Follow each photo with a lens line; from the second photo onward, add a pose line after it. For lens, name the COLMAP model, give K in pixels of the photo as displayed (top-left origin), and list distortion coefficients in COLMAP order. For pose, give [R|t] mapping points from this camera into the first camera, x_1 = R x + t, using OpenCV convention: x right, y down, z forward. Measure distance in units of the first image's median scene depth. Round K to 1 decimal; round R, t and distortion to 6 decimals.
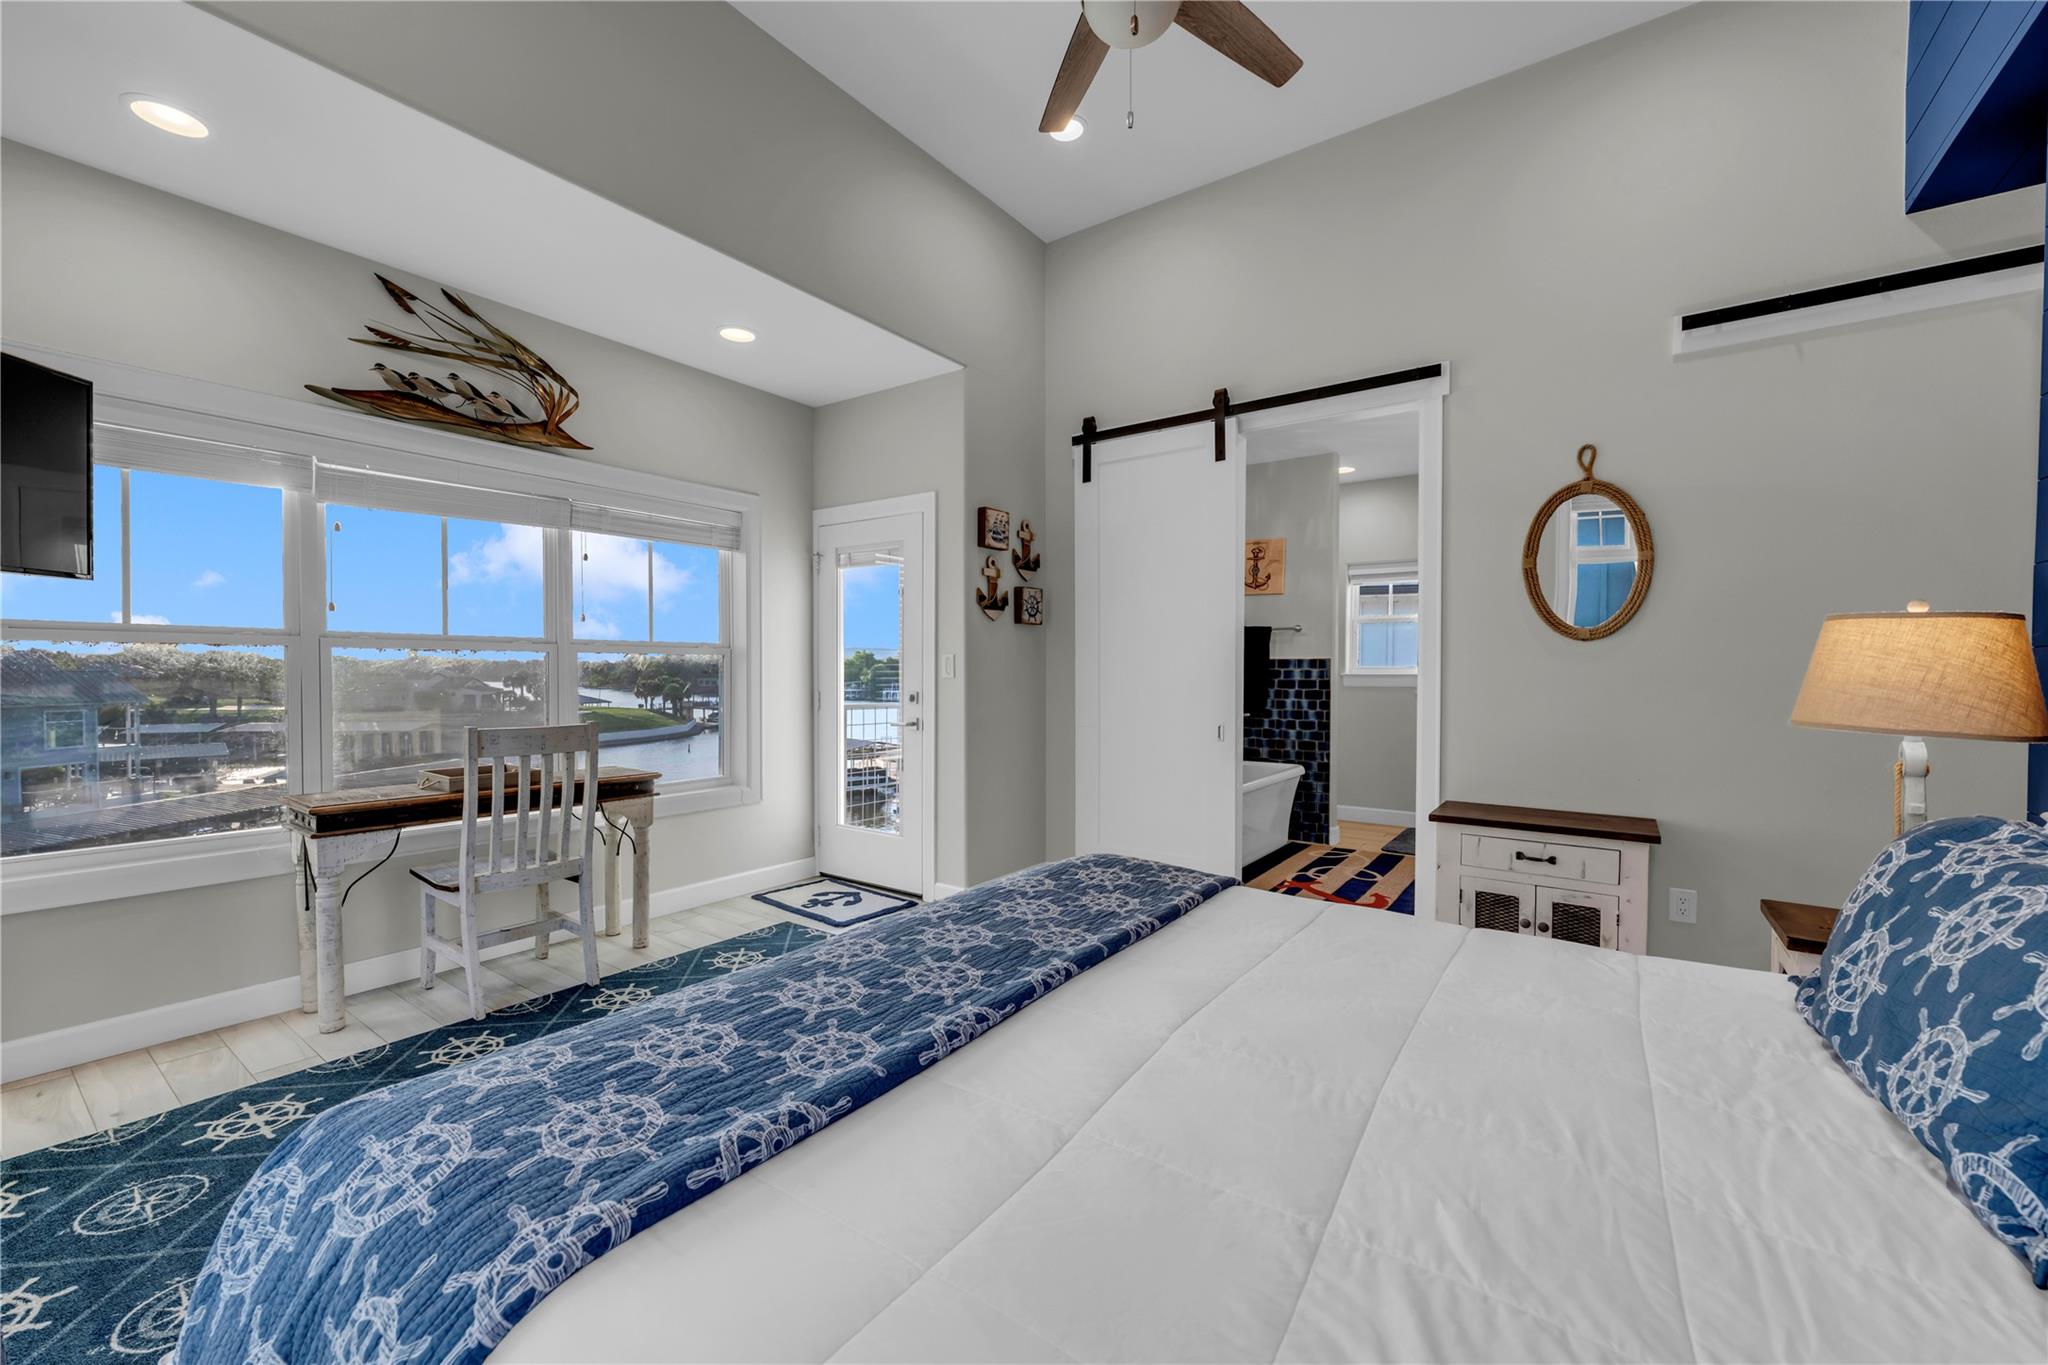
lens RADIAL K [[828.7, 0, 1028.1], [0, 828.7, 679.0], [0, 0, 1]] dist [-0.000525, -0.000114]
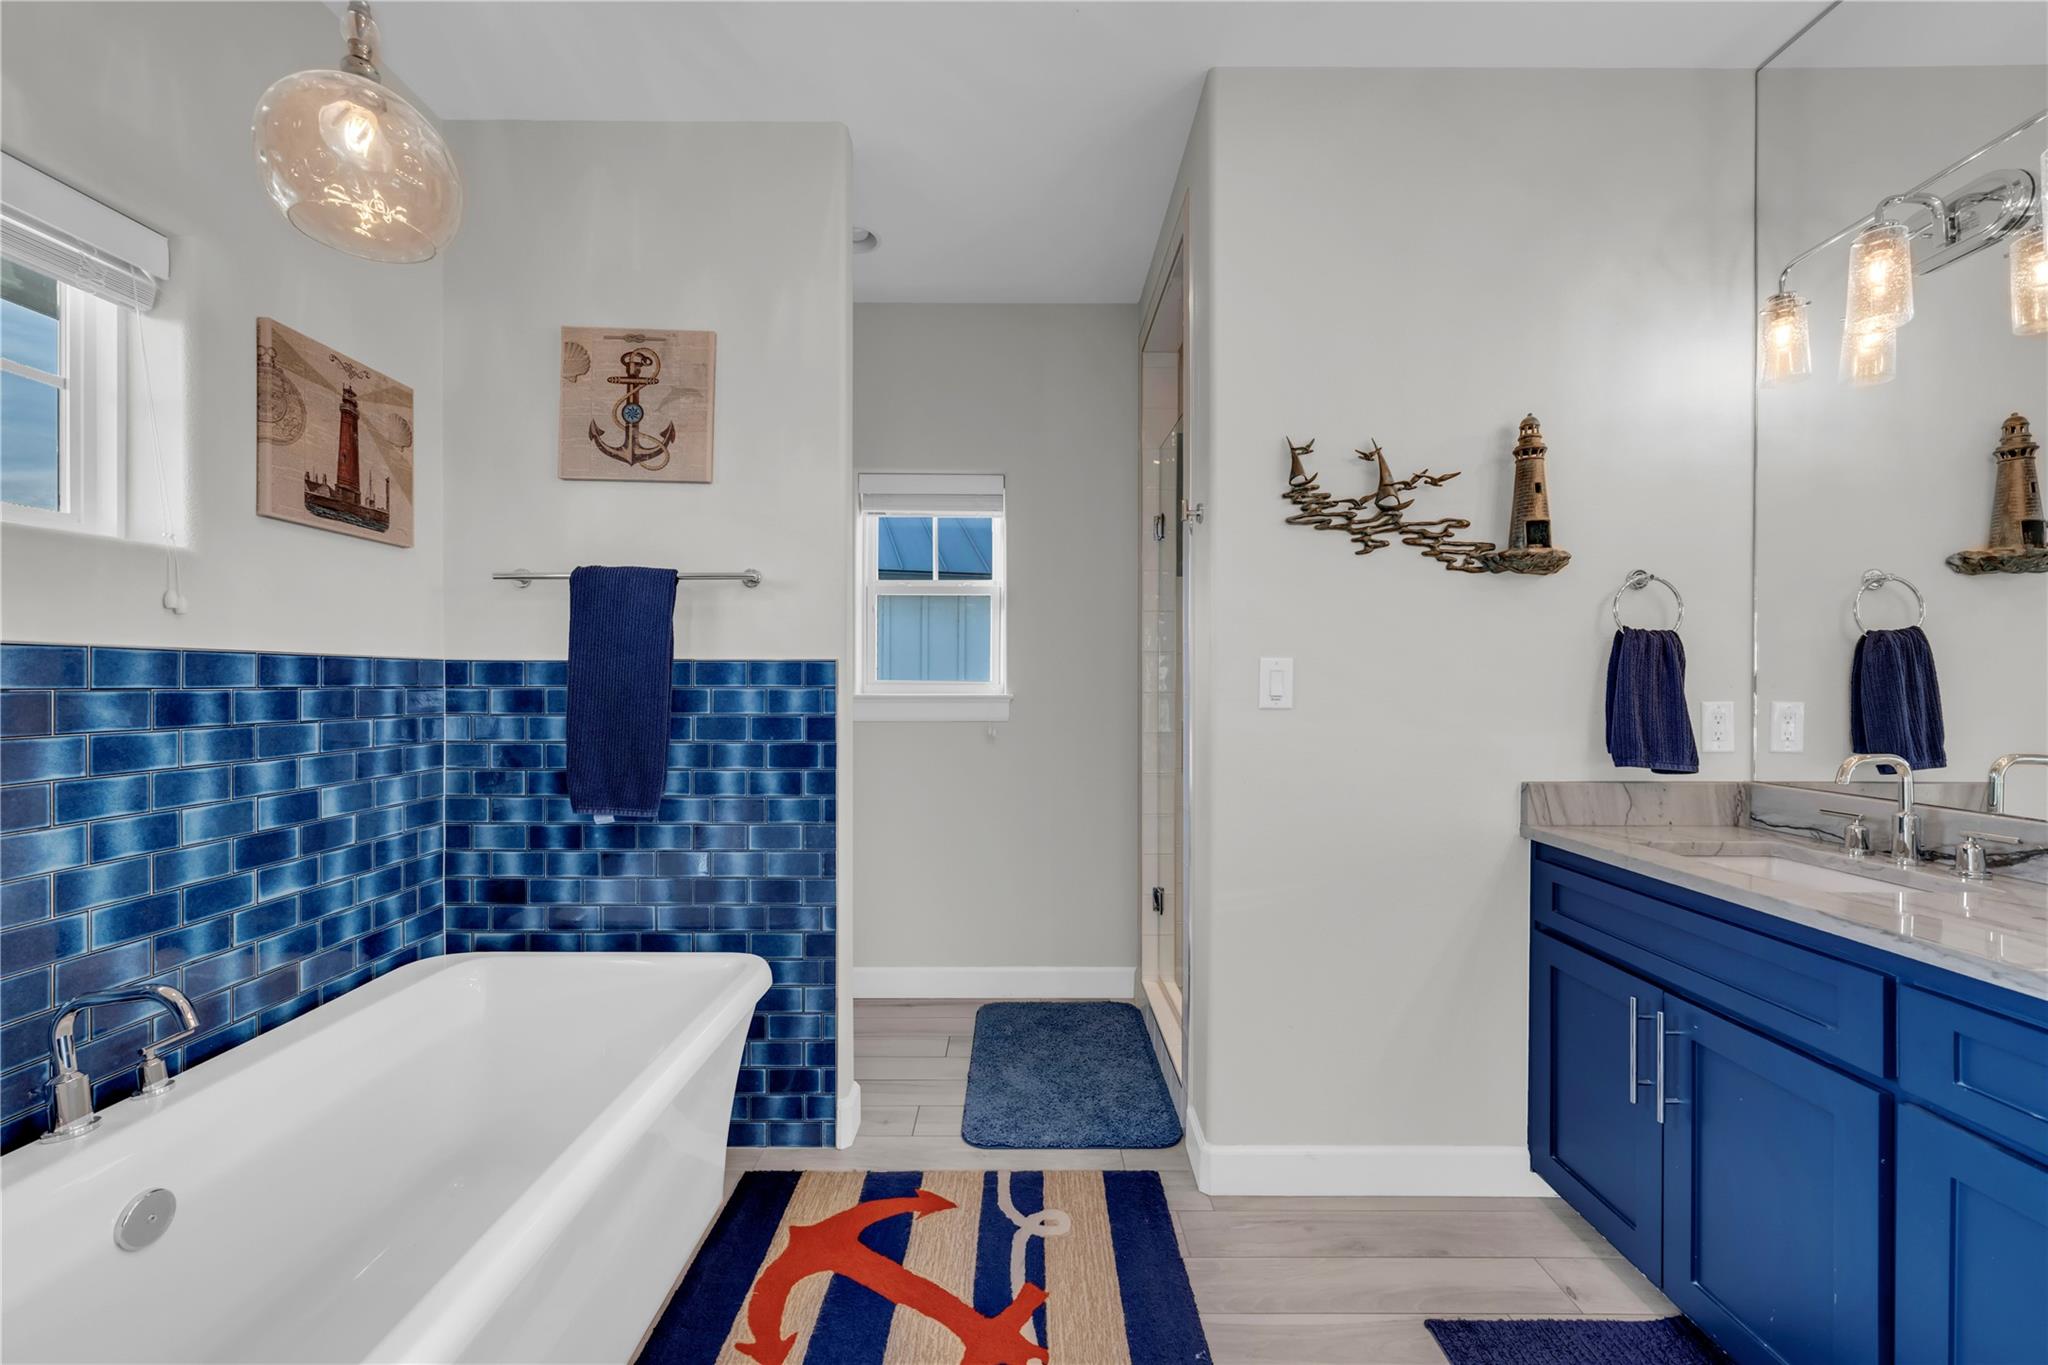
lens RADIAL K [[828.7, 0, 1025.0], [0, 828.7, 688.6], [0, 0, 1]] dist [-0.000525, -0.000114]
pose [[0.832903, -0.004859, 0.553398, 0.222822], [0.010232, 0.999926, -0.006620, -0.007704], [-0.553325, 0.011177, 0.832891, 0.624574]]
